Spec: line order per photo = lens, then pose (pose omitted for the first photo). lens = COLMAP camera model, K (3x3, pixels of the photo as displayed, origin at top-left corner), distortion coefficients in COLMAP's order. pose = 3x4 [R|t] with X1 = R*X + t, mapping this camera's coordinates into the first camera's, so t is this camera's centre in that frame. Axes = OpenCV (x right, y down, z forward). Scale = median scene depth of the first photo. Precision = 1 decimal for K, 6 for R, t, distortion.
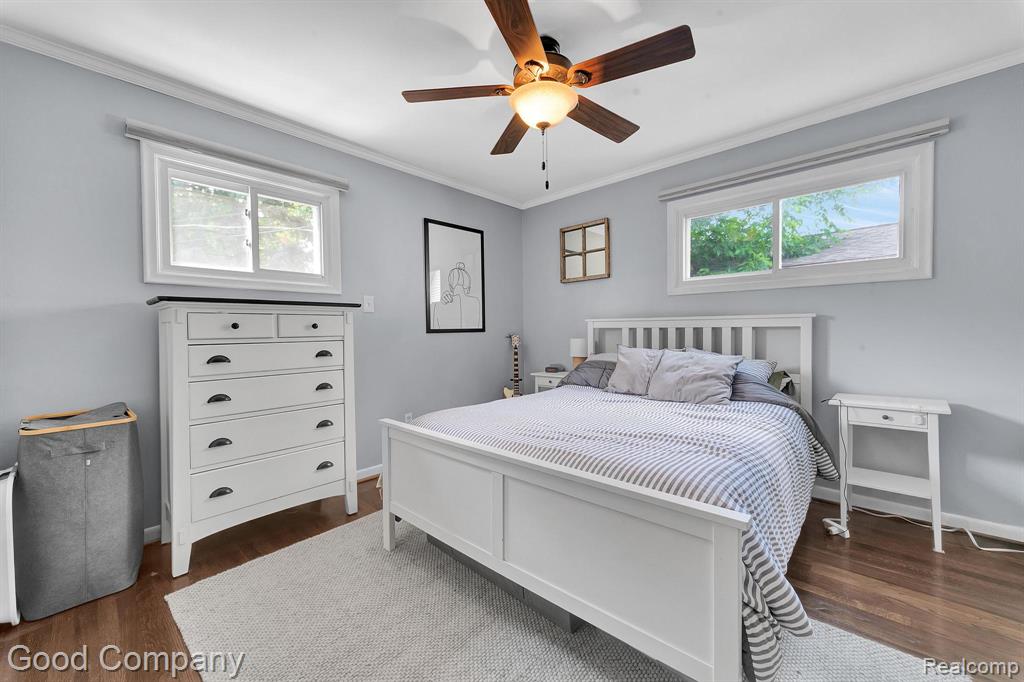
lens RADIAL K [[400.2, 0, 519.2], [0, 400.2, 335.0], [0, 0, 1]] dist [0.008567, 0.000225]
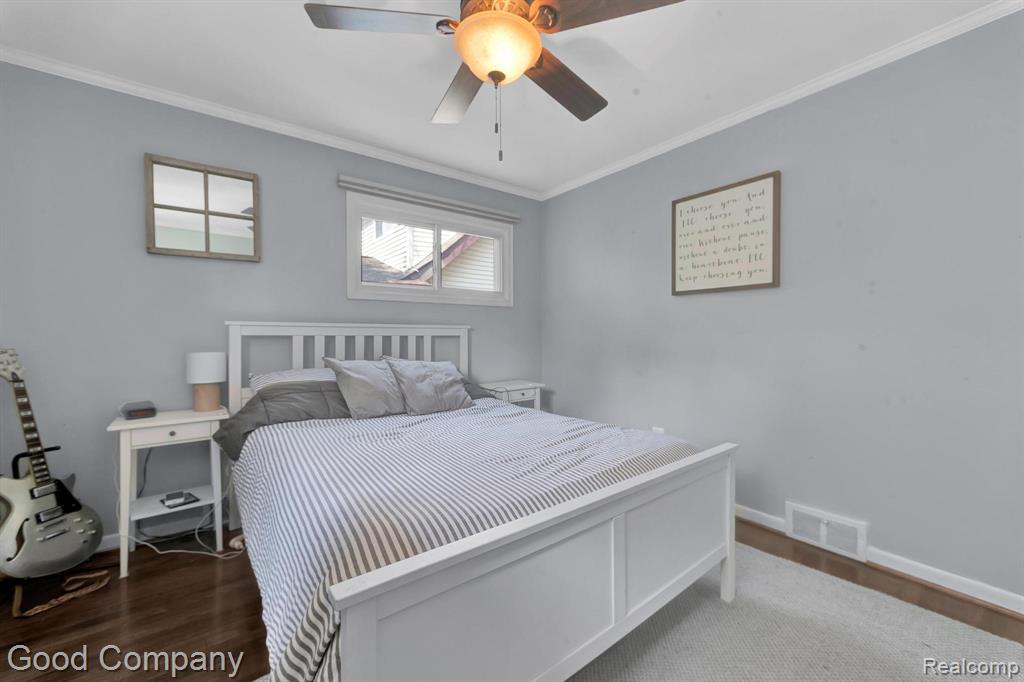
lens RADIAL K [[400.2, 0, 514.1], [0, 400.2, 340.9], [0, 0, 1]] dist [0.008567, 0.000225]
pose [[0.182265, -0.008994, 0.983208, -0.420101], [0.008478, 0.999935, 0.007575, -0.010451], [-0.983213, 0.006955, 0.182330, 0.490705]]
